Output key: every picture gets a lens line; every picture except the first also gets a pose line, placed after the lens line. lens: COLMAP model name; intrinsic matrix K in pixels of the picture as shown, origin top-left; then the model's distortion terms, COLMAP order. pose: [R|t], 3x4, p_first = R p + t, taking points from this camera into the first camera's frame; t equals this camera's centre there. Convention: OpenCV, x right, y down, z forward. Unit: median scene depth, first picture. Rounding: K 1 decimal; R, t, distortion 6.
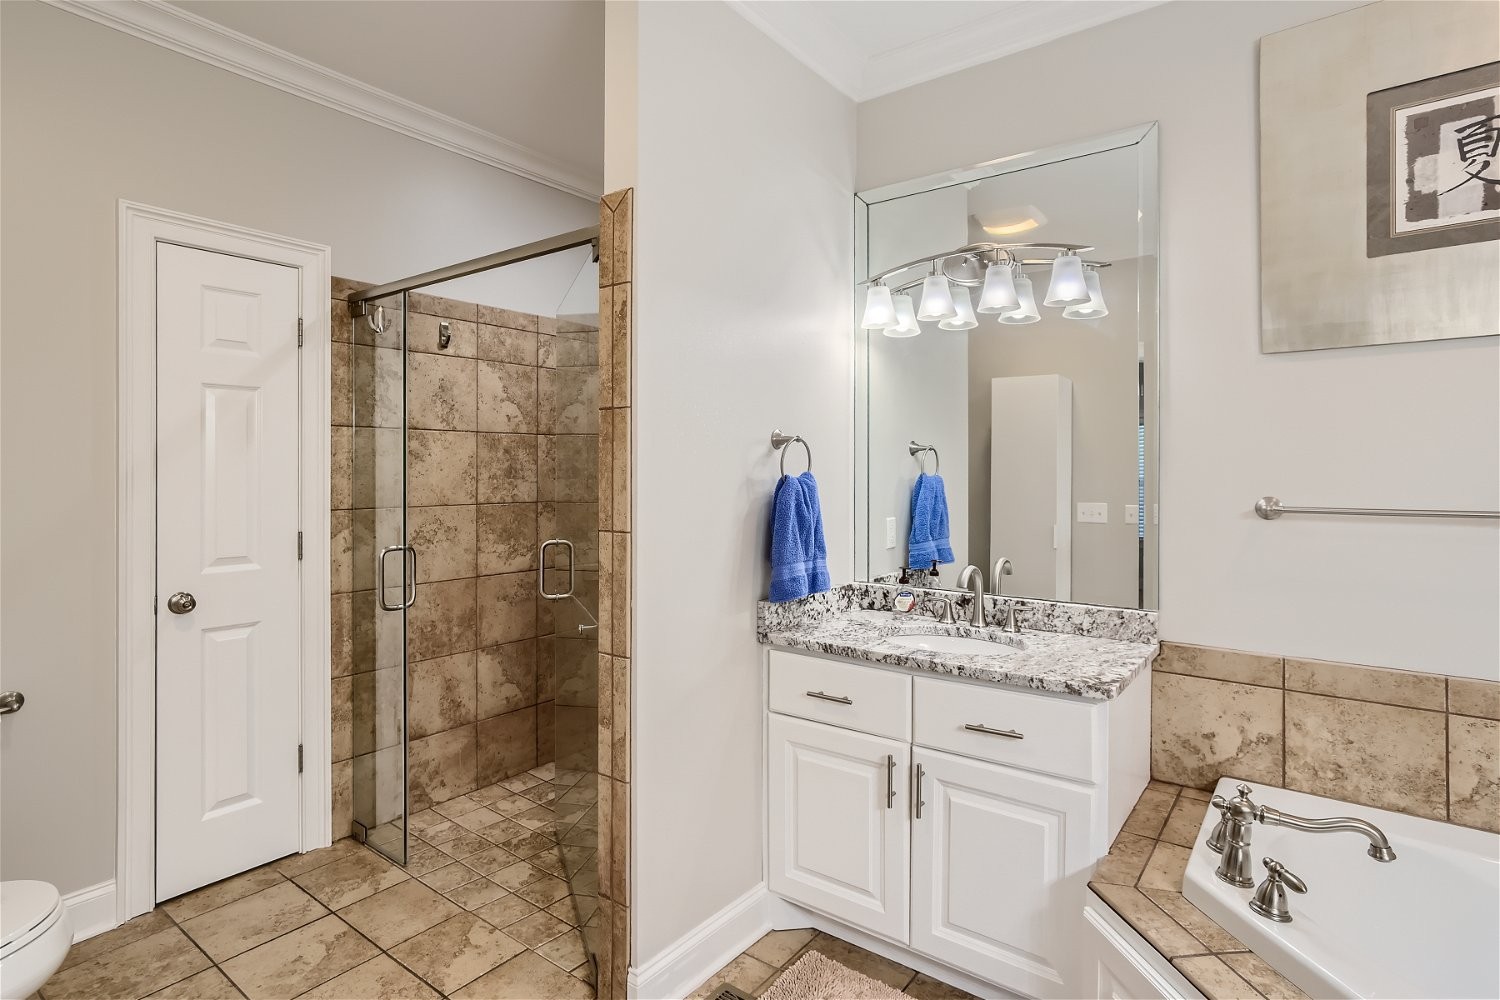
lens RADIAL K [[740.3, 0, 751.1], [0, 740.3, 486.9], [0, 0, 1]] dist [0.010424, 0.002061]
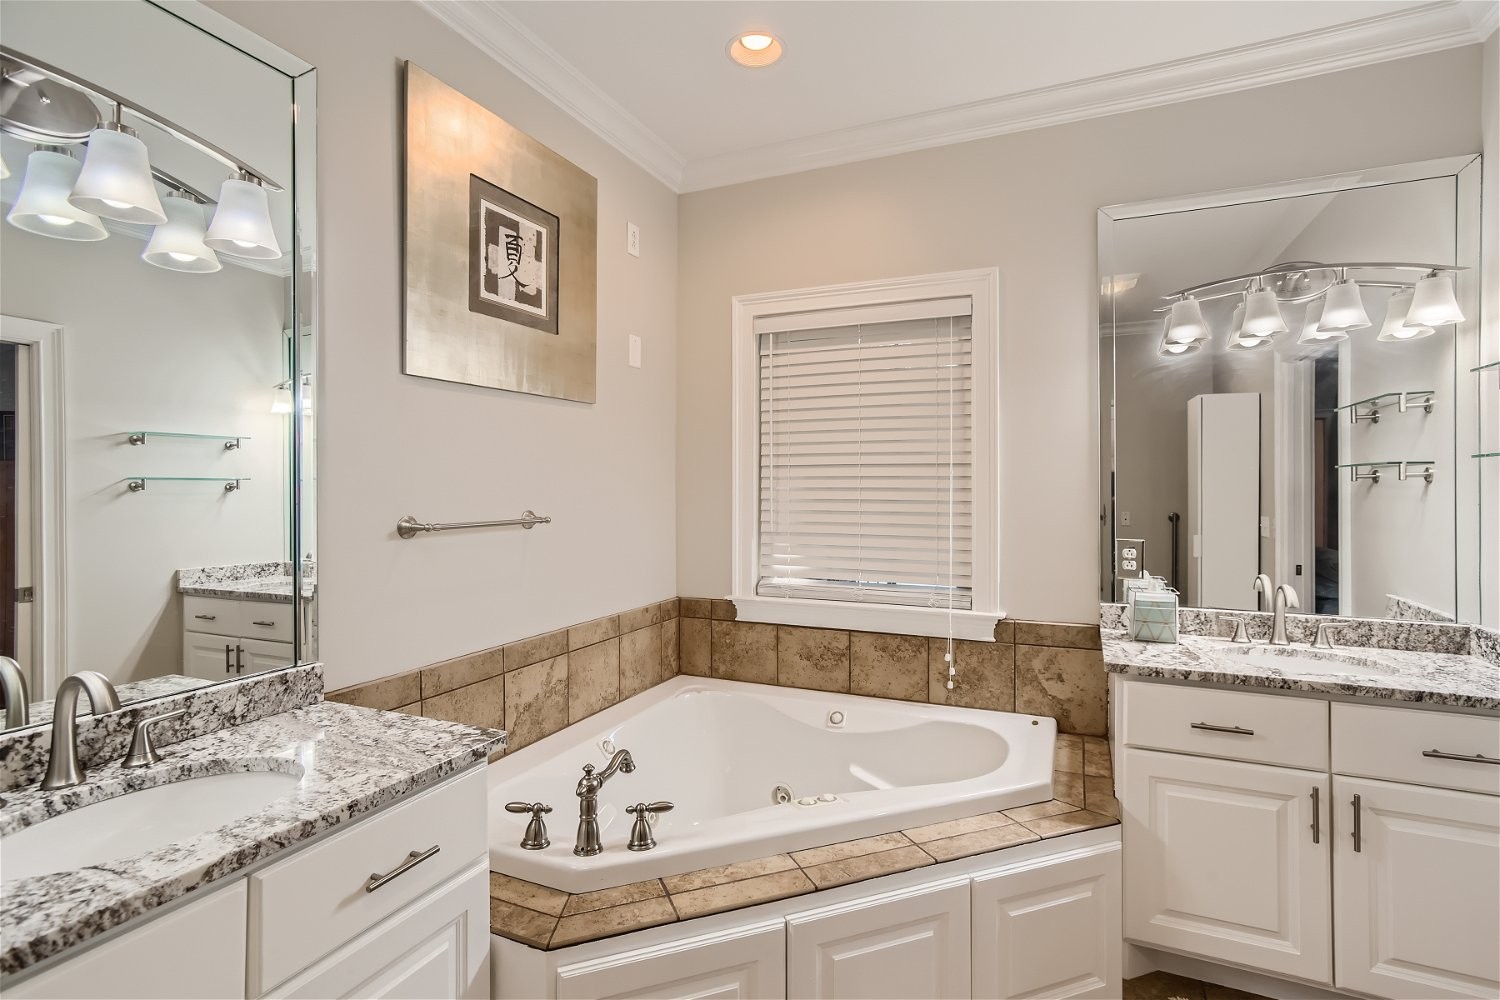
lens RADIAL K [[740.3, 0, 747.5], [0, 740.3, 490.0], [0, 0, 1]] dist [0.010424, 0.002061]
pose [[-0.220780, -0.004991, 0.975311, -0.430999], [0.017208, 0.999811, 0.009012, -0.025218], [-0.975172, 0.018773, -0.220652, 0.854520]]
